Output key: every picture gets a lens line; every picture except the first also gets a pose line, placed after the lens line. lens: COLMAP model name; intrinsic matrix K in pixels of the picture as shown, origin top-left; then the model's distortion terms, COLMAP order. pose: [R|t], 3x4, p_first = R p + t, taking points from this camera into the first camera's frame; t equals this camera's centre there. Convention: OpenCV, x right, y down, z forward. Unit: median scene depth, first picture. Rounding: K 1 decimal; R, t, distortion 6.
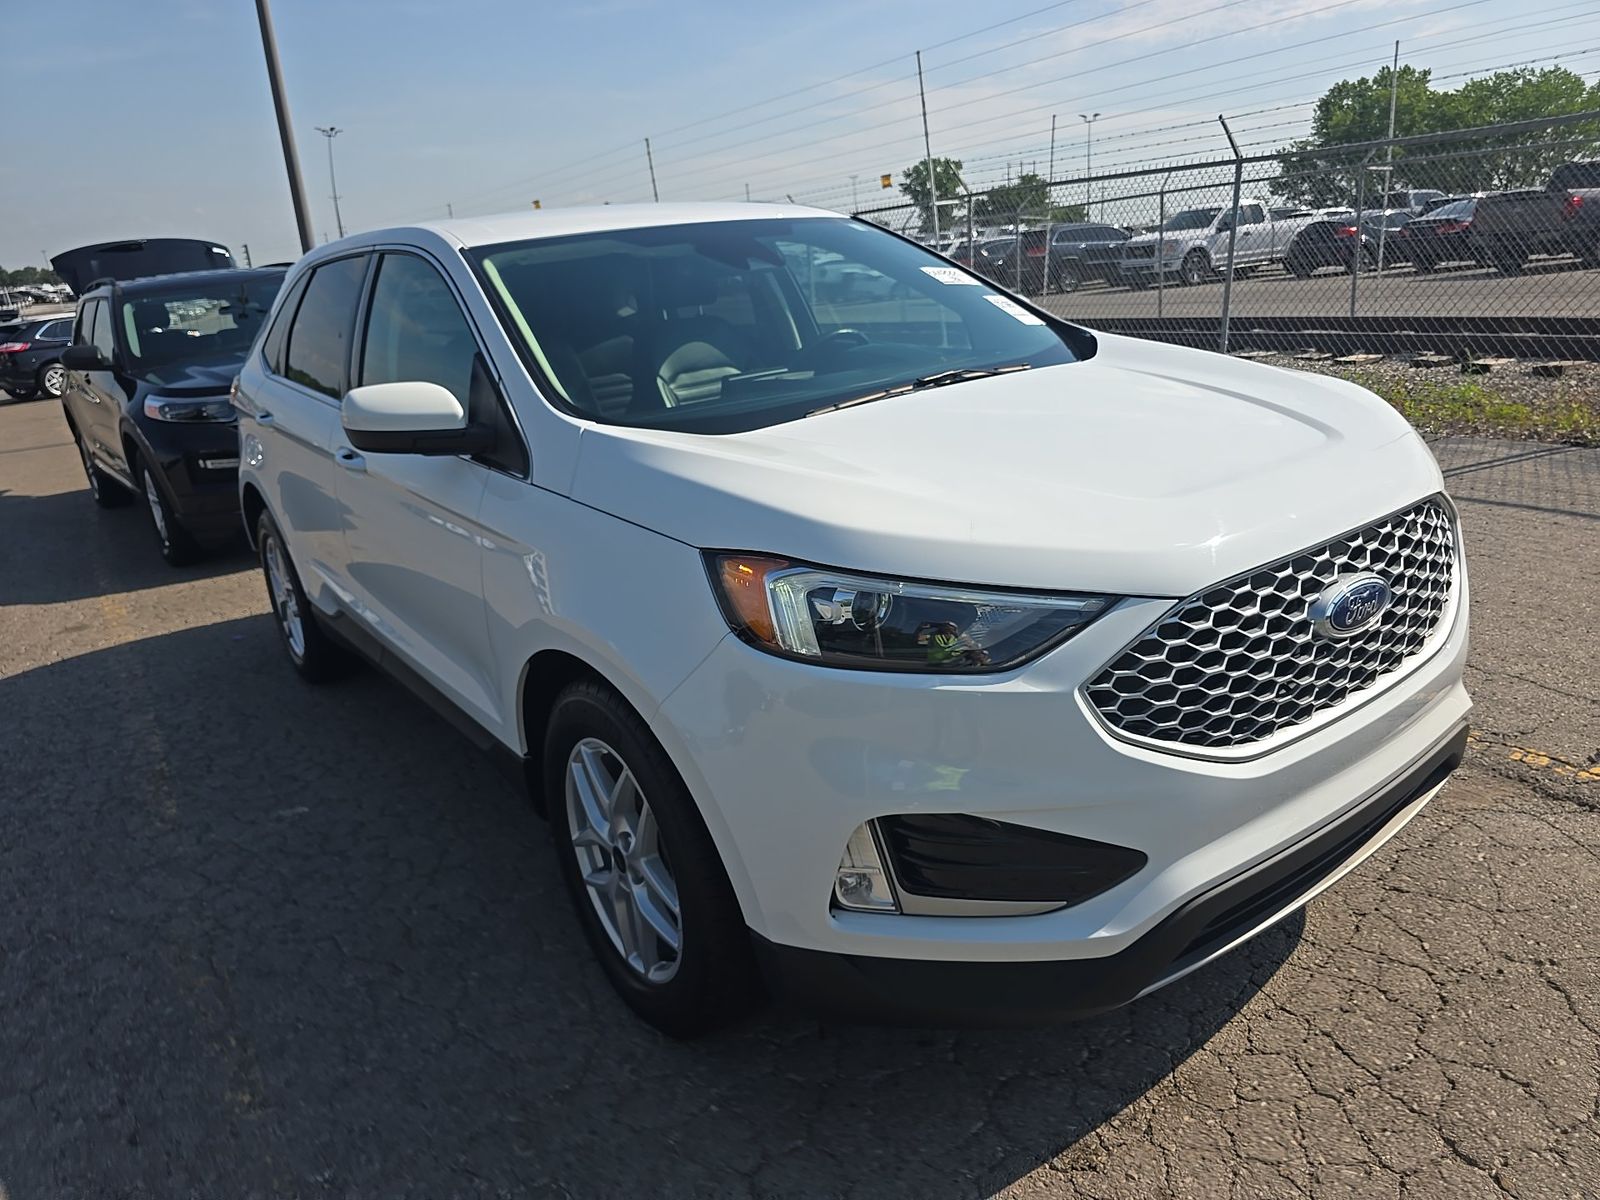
lens RADIAL K [[1095.6, 0, 793.2], [0, 1095.6, 606.1], [0, 0, 1]] dist [0.049332, -0.042657]
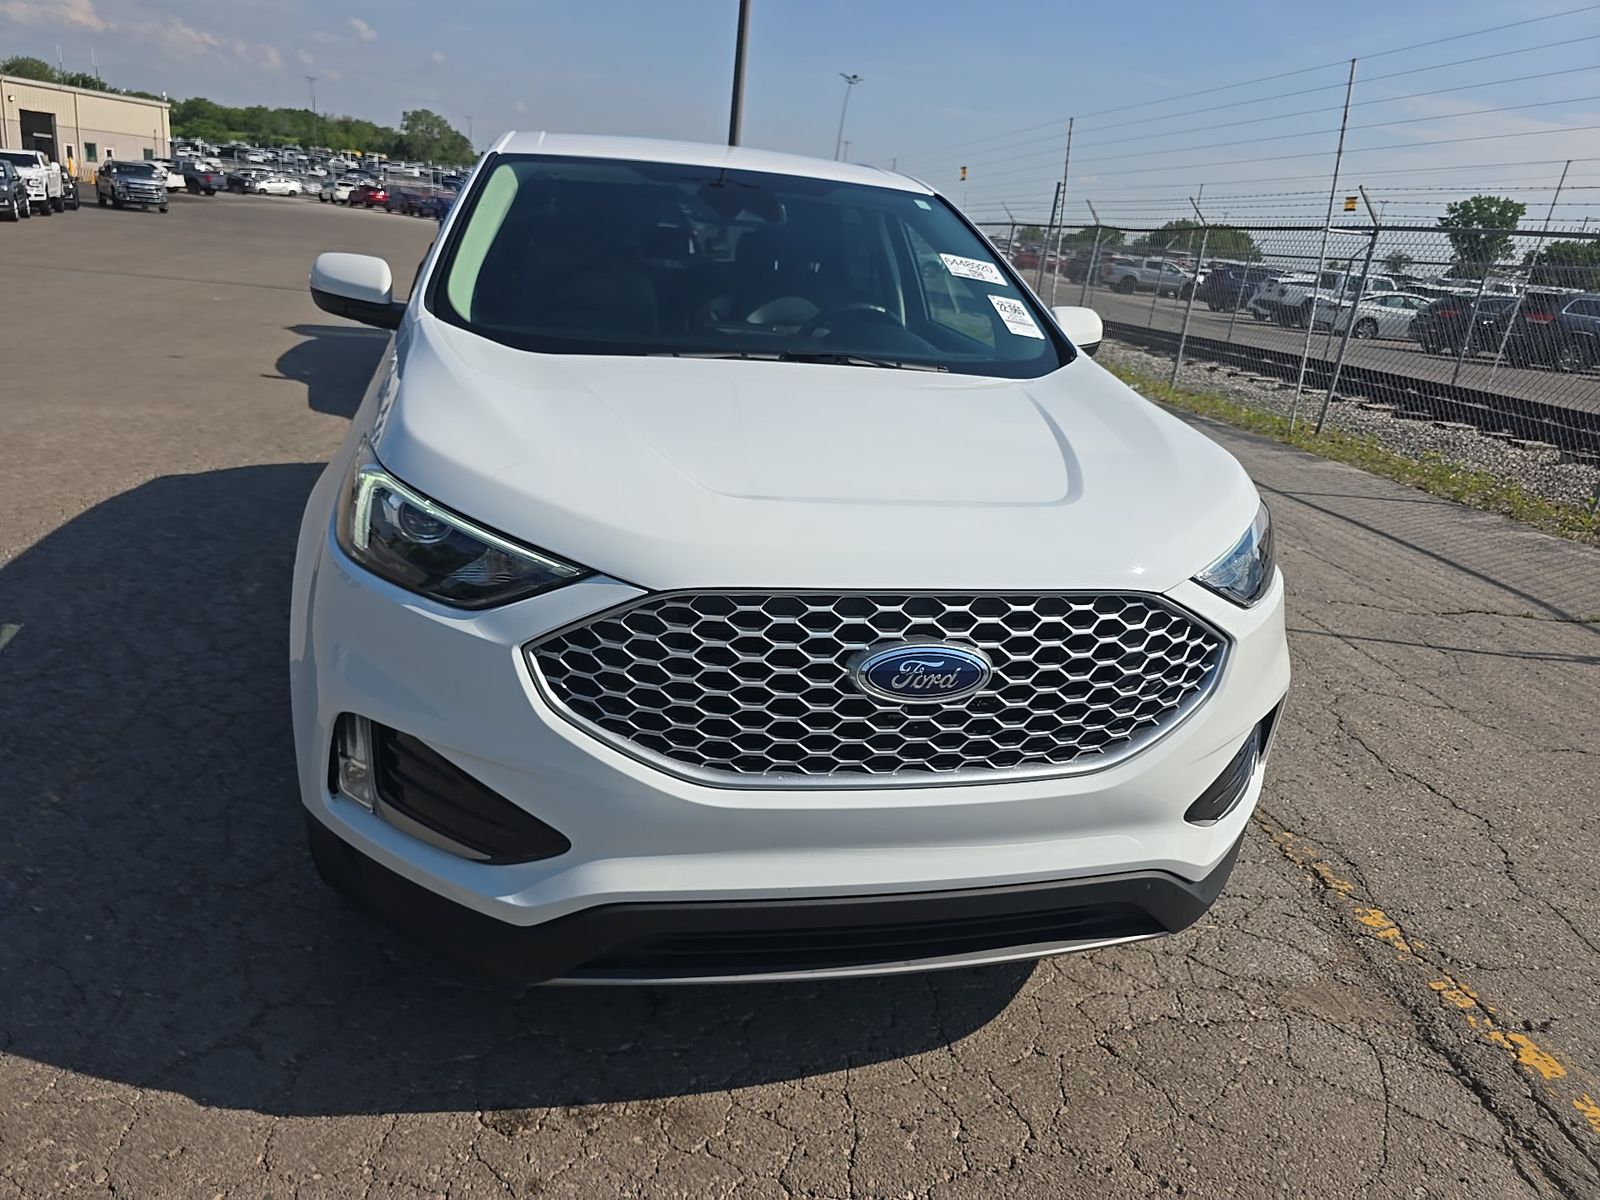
lens RADIAL K [[1095.6, 0, 791.8], [0, 1095.6, 599.9], [0, 0, 1]] dist [0.049332, -0.042657]
pose [[0.900602, 0.285370, -0.327840, 0.661177], [-0.280503, 0.957774, 0.063135, -0.080037], [0.332014, 0.035101, 0.942621, 0.133073]]
